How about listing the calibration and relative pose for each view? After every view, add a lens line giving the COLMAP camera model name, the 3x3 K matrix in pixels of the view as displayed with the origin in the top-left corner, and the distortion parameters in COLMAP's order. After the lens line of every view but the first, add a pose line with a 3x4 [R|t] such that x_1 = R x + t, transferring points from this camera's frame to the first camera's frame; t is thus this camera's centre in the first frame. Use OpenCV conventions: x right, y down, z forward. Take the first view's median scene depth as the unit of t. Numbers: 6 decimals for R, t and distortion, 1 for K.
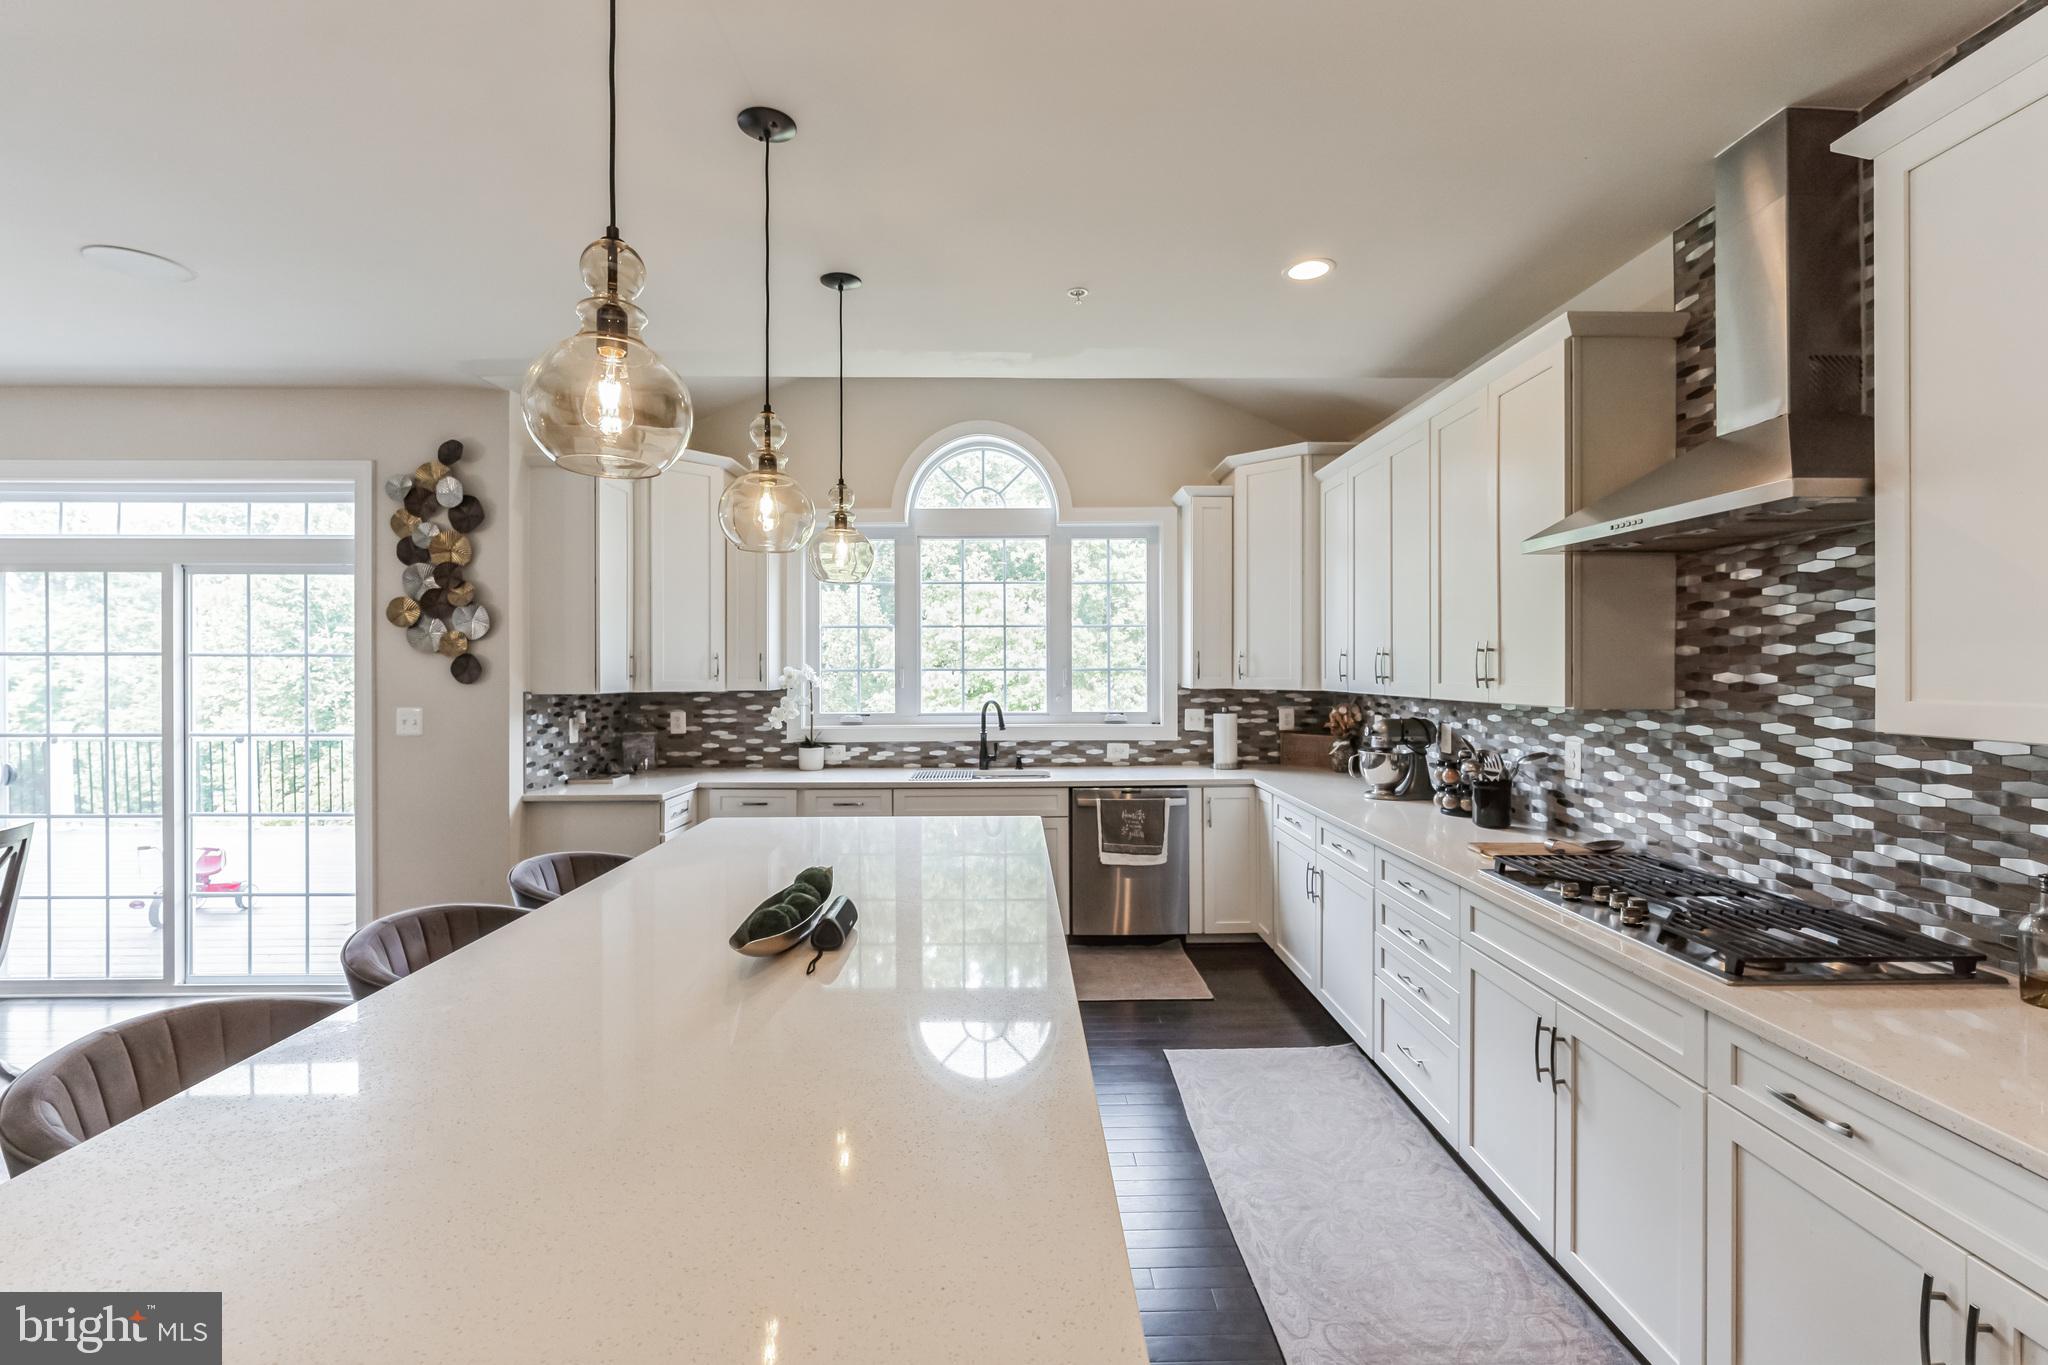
lens RADIAL K [[909.7, 0, 1030.6], [0, 909.7, 671.4], [0, 0, 1]] dist [-0.004265, 0.000024]
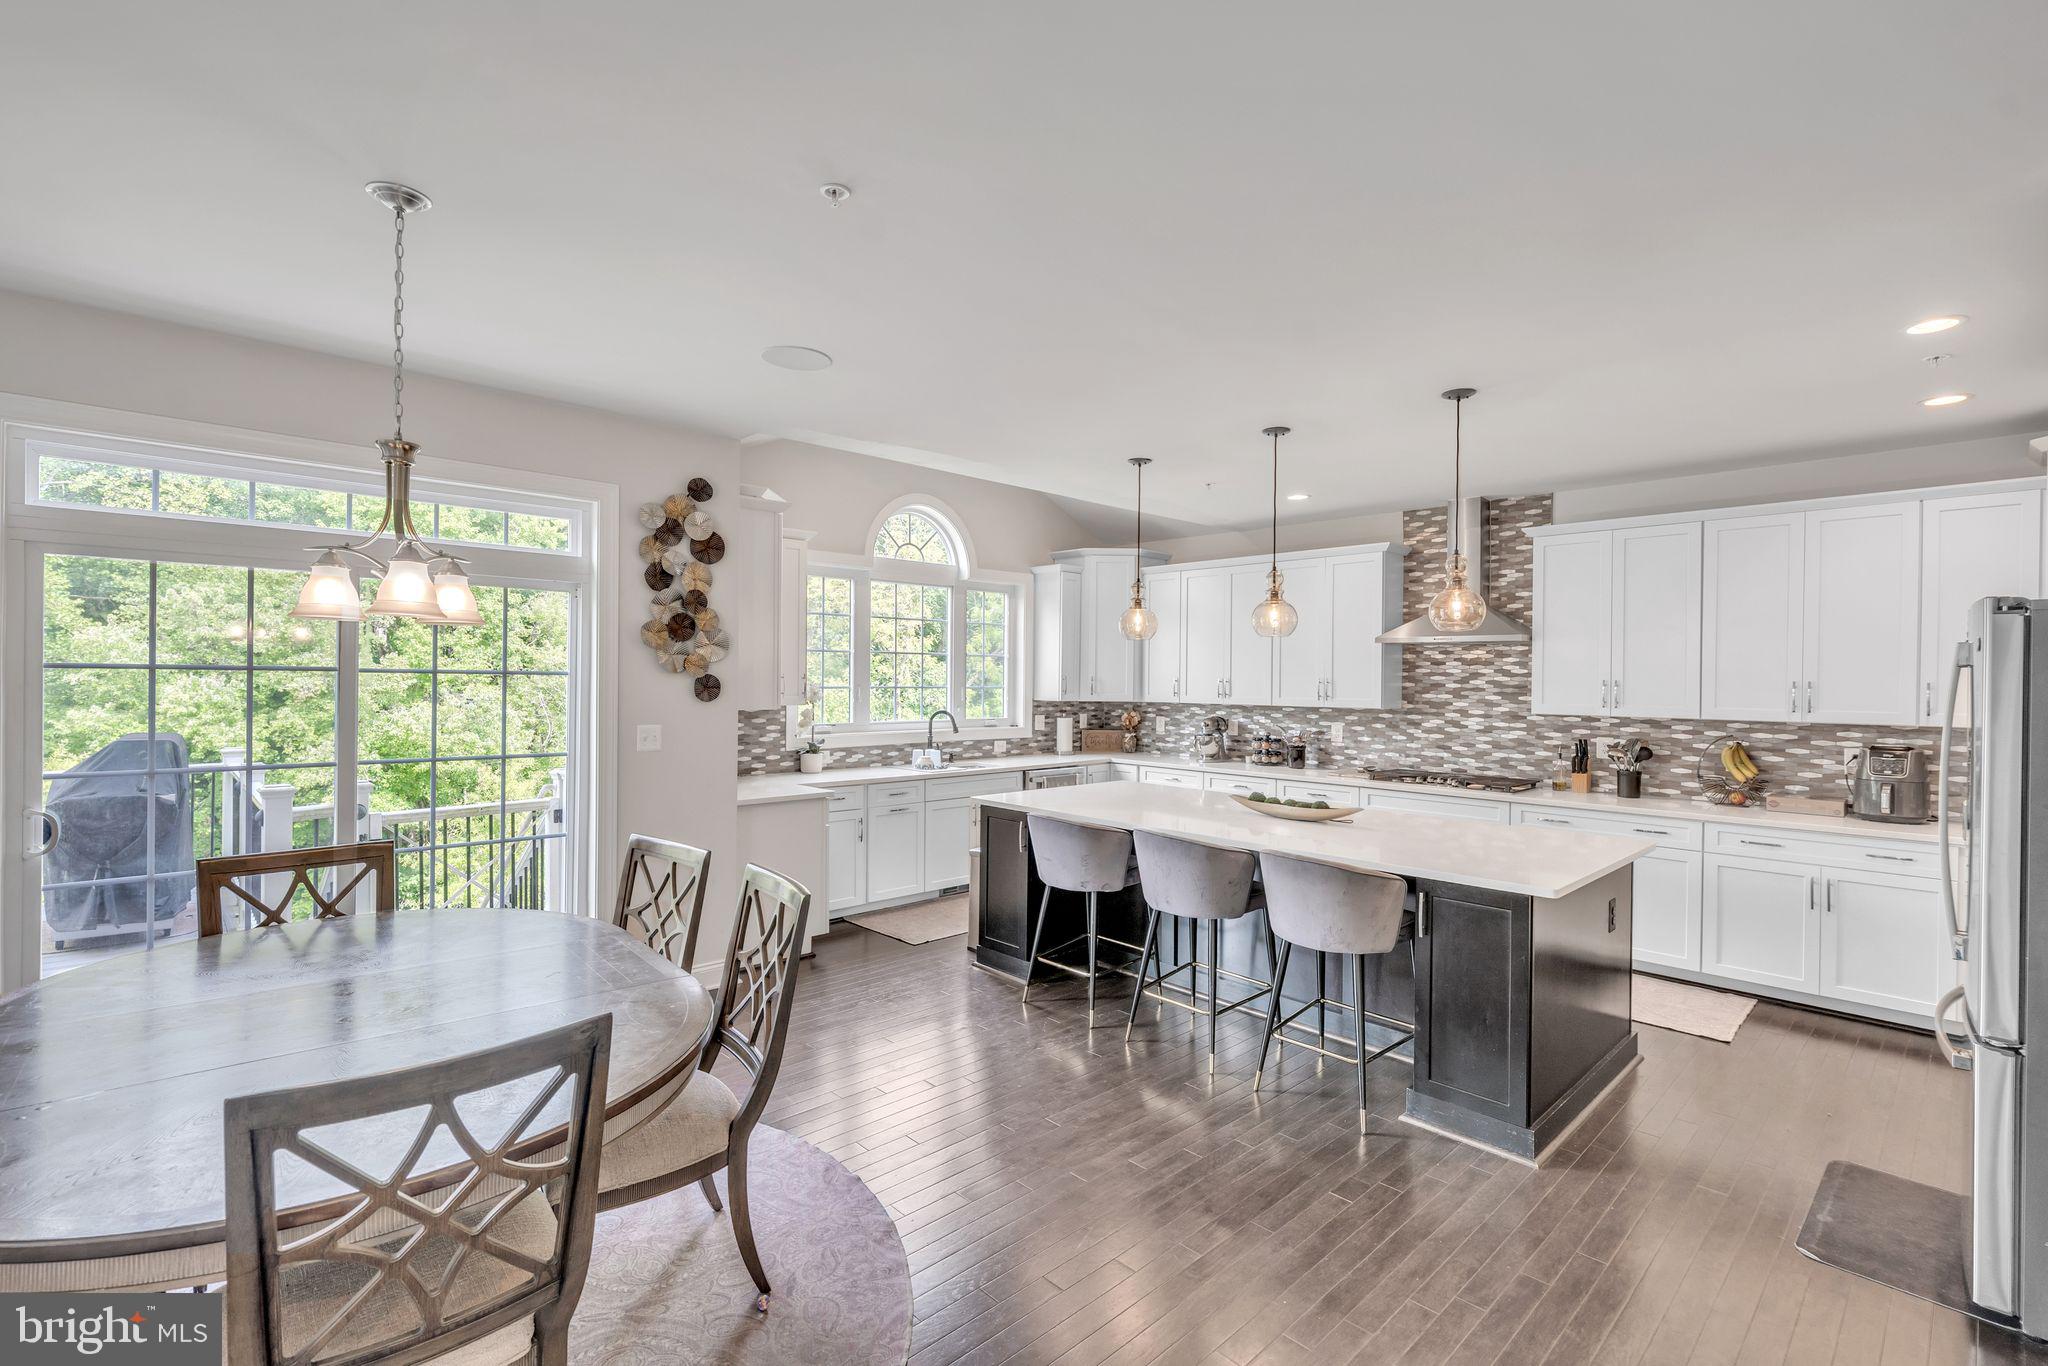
lens RADIAL K [[907.2, 0, 1033.9], [0, 907.2, 679.3], [0, 0, 1]] dist [0.000140, 0.000025]
pose [[0.733044, 0.009291, 0.680117, -0.941279], [-0.007607, 0.999956, -0.005462, -0.009377], [-0.680138, -0.001169, 0.733083, -0.062437]]
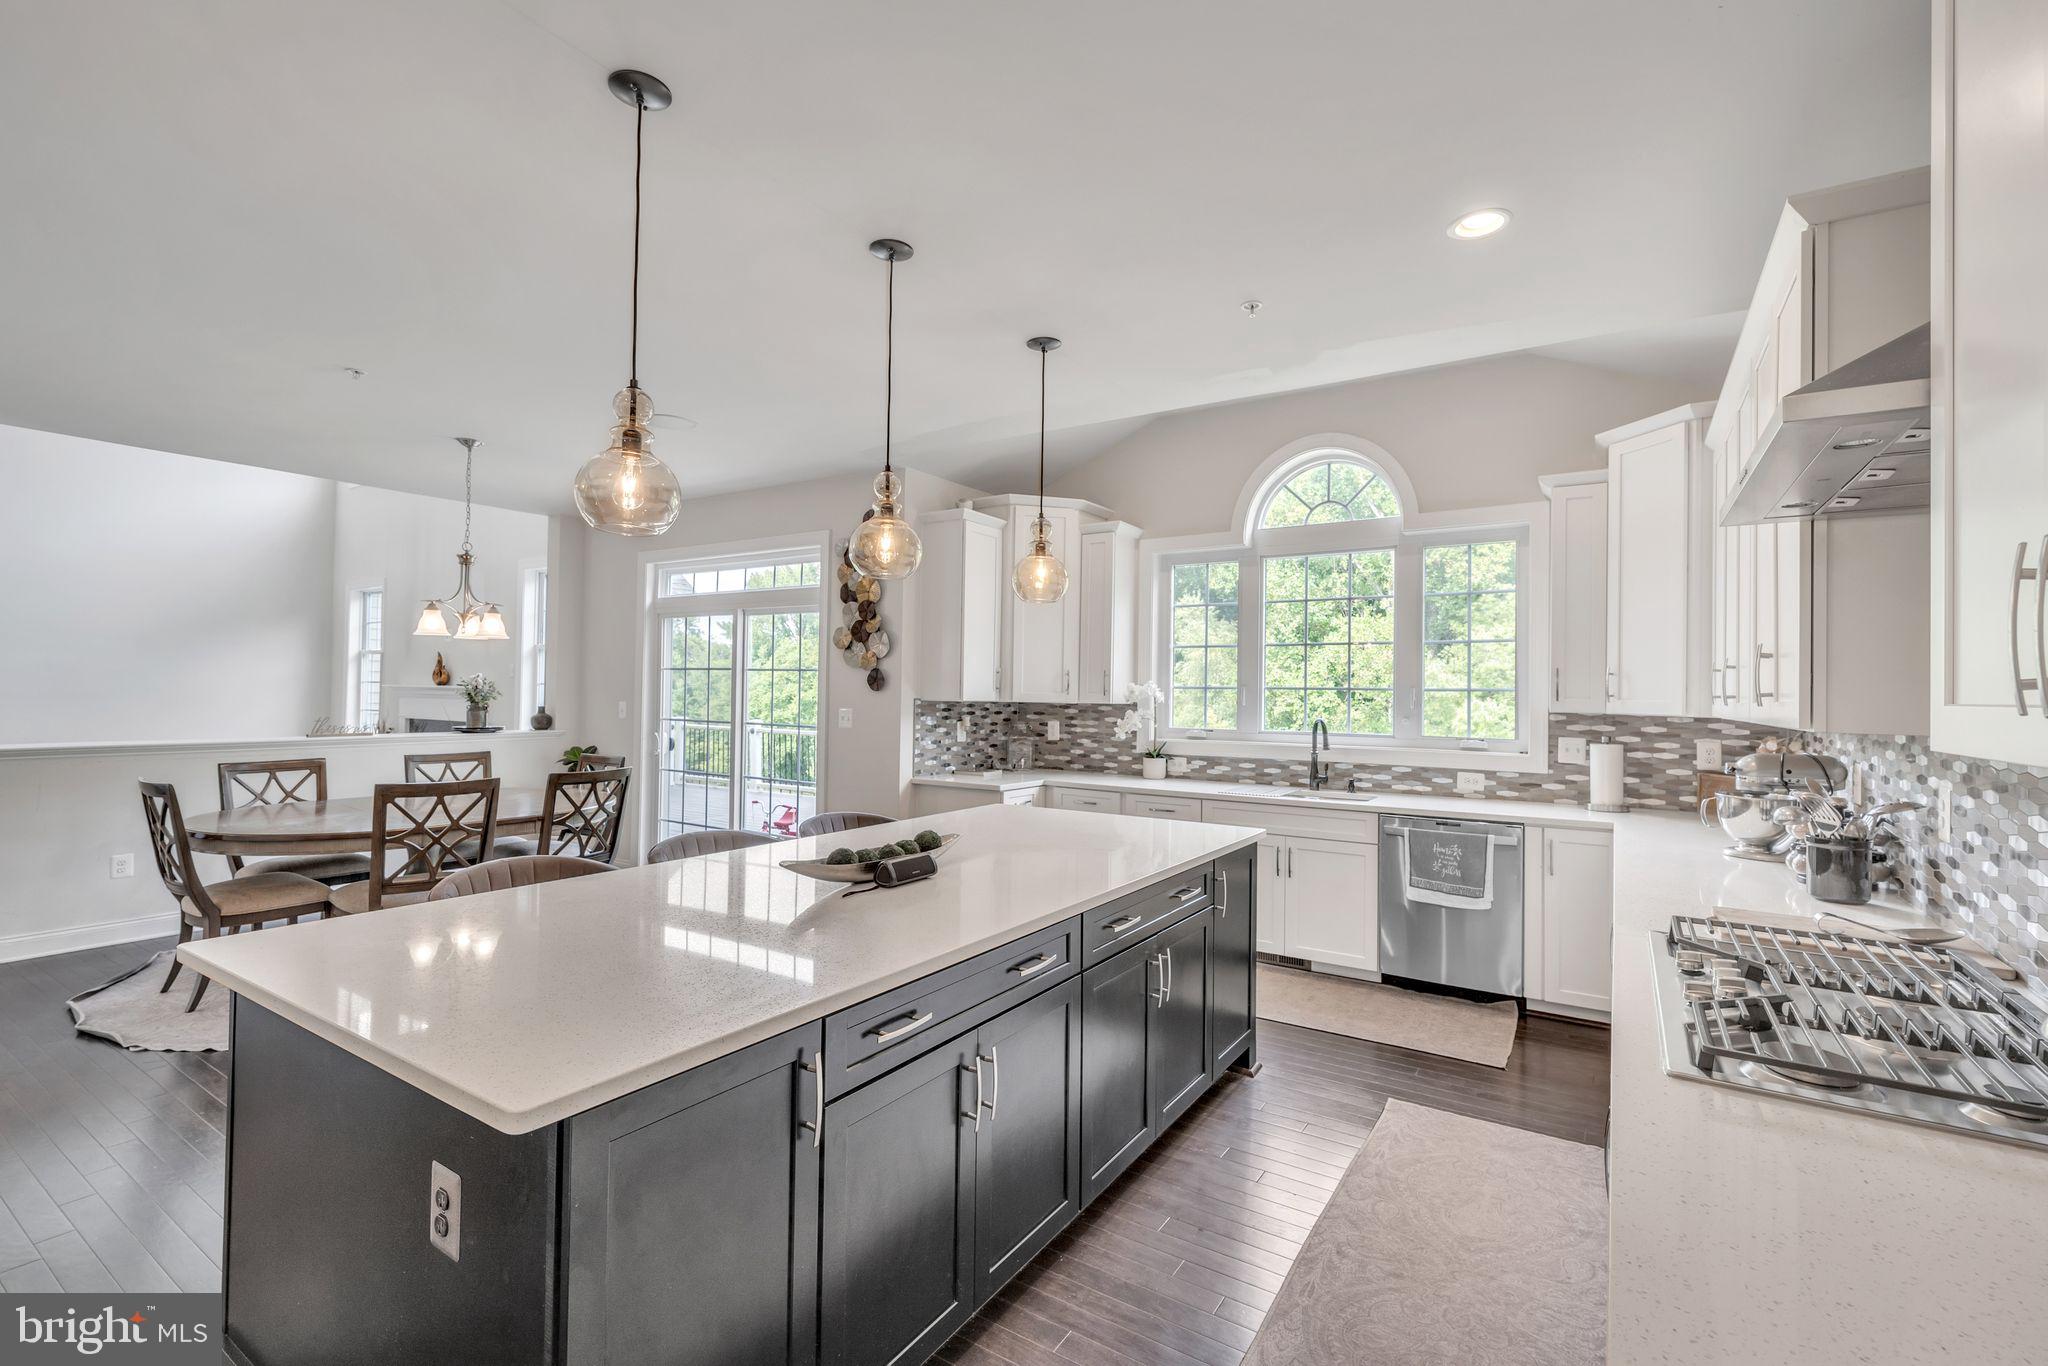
lens RADIAL K [[907.2, 0, 1027.6], [0, 907.2, 682.8], [0, 0, 1]] dist [0.000140, 0.000025]
pose [[0.824282, 0.008235, -0.566120, 0.278962], [-0.019977, 0.999695, -0.014545, 0.014559], [0.565827, 0.023299, 0.824195, 0.023565]]
